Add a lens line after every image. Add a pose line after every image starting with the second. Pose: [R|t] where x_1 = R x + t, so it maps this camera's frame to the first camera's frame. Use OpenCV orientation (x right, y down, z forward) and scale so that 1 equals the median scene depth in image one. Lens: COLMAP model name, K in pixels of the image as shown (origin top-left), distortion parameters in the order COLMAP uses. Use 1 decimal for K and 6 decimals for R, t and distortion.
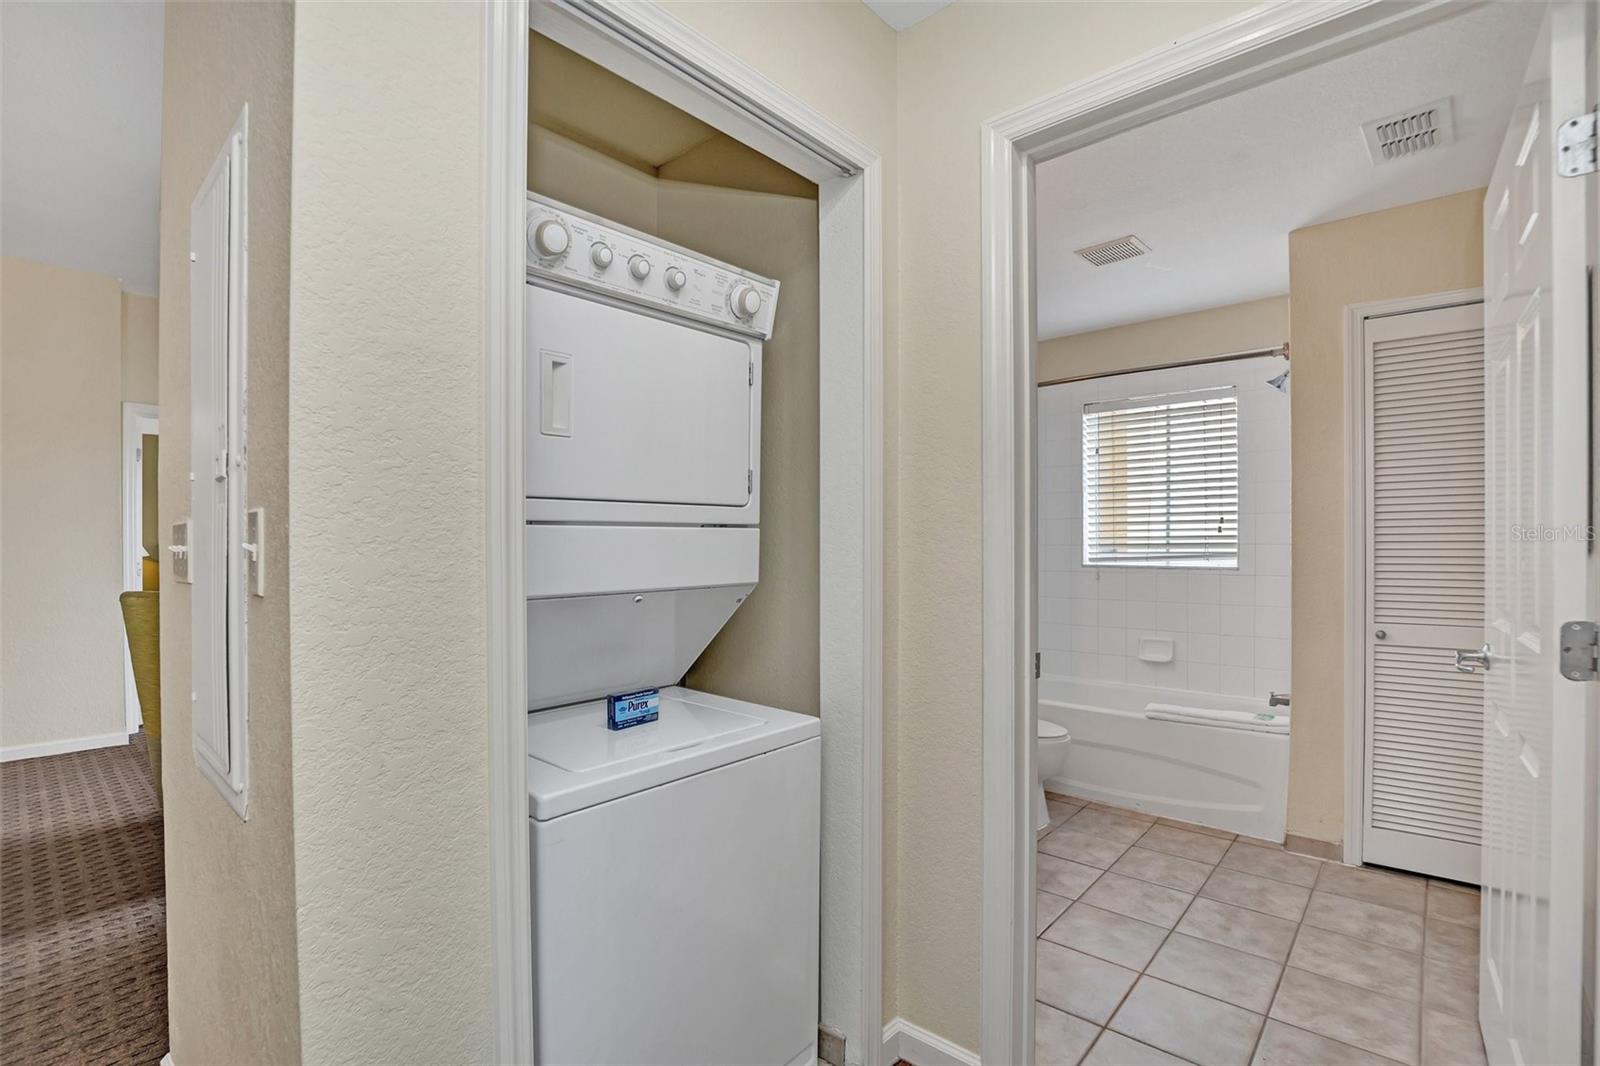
lens RADIAL K [[742.9, 0, 790.7], [0, 742.9, 551.6], [0, 0, 1]] dist [-0.004067, 0.000366]
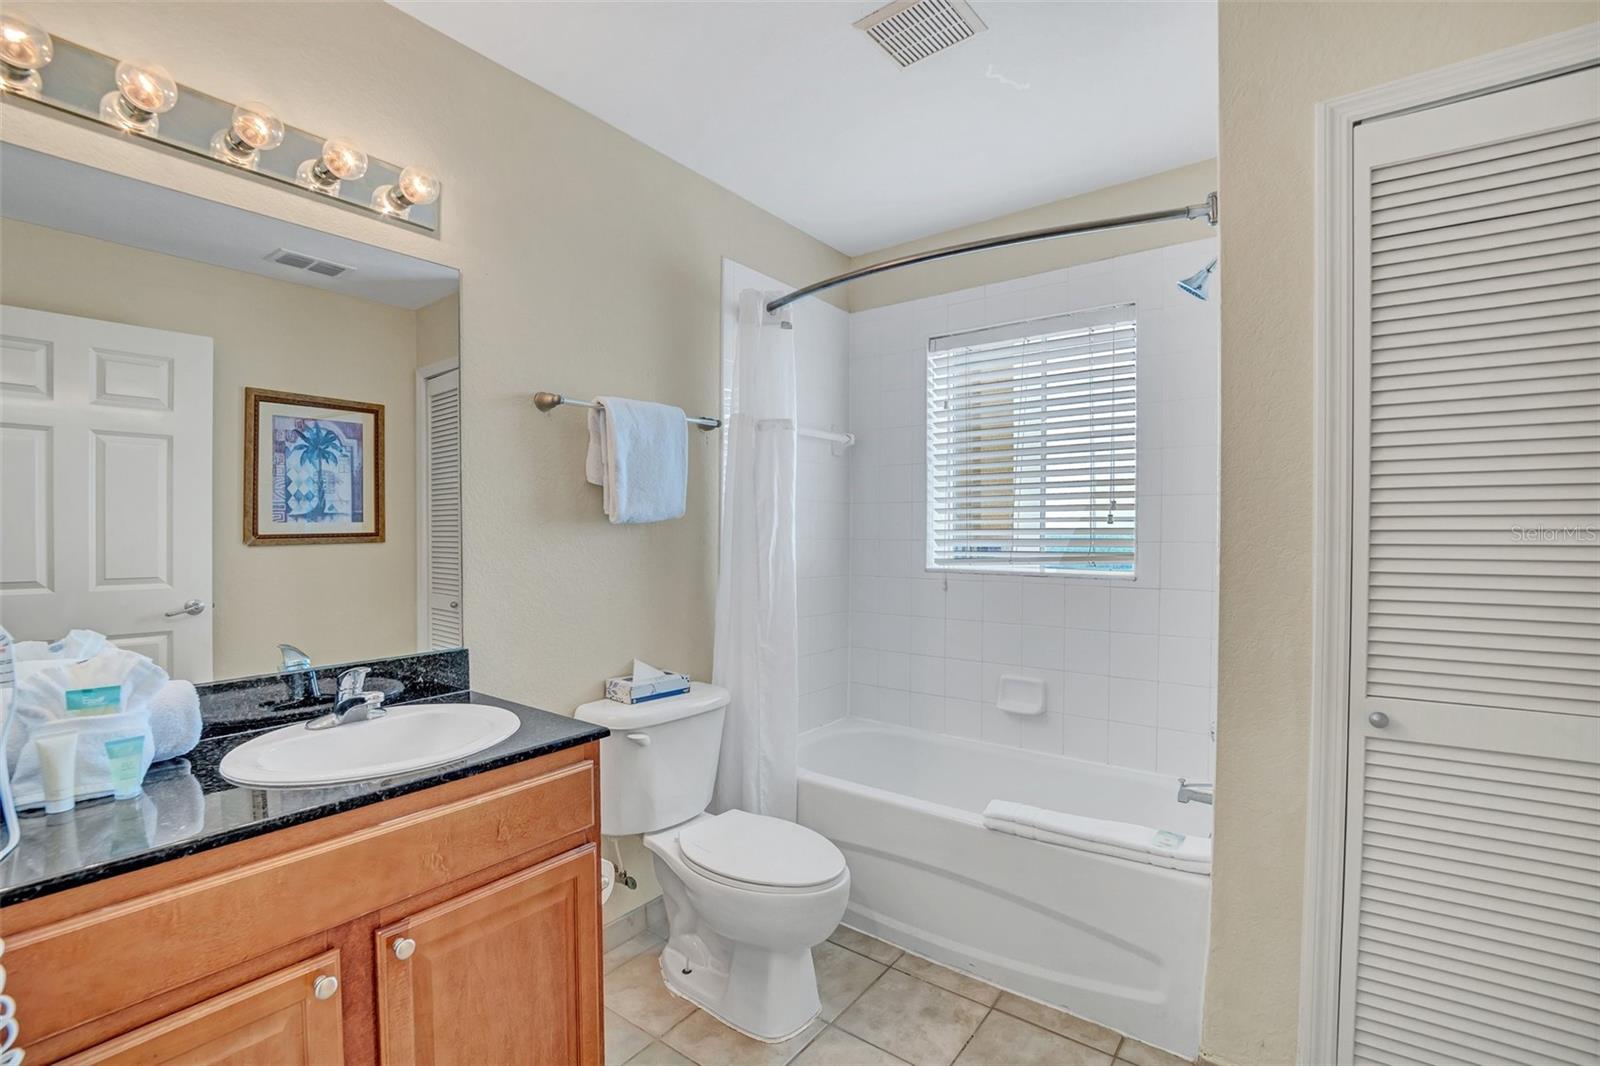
lens RADIAL K [[702.9, 0, 798.2], [0, 702.9, 545.4], [0, 0, 1]] dist [-0.025283, 0.000758]
pose [[0.997034, 0.004475, 0.076831, 0.275280], [-0.005307, 0.999929, 0.010627, -0.012916], [-0.076778, -0.011003, 0.996987, 0.434413]]
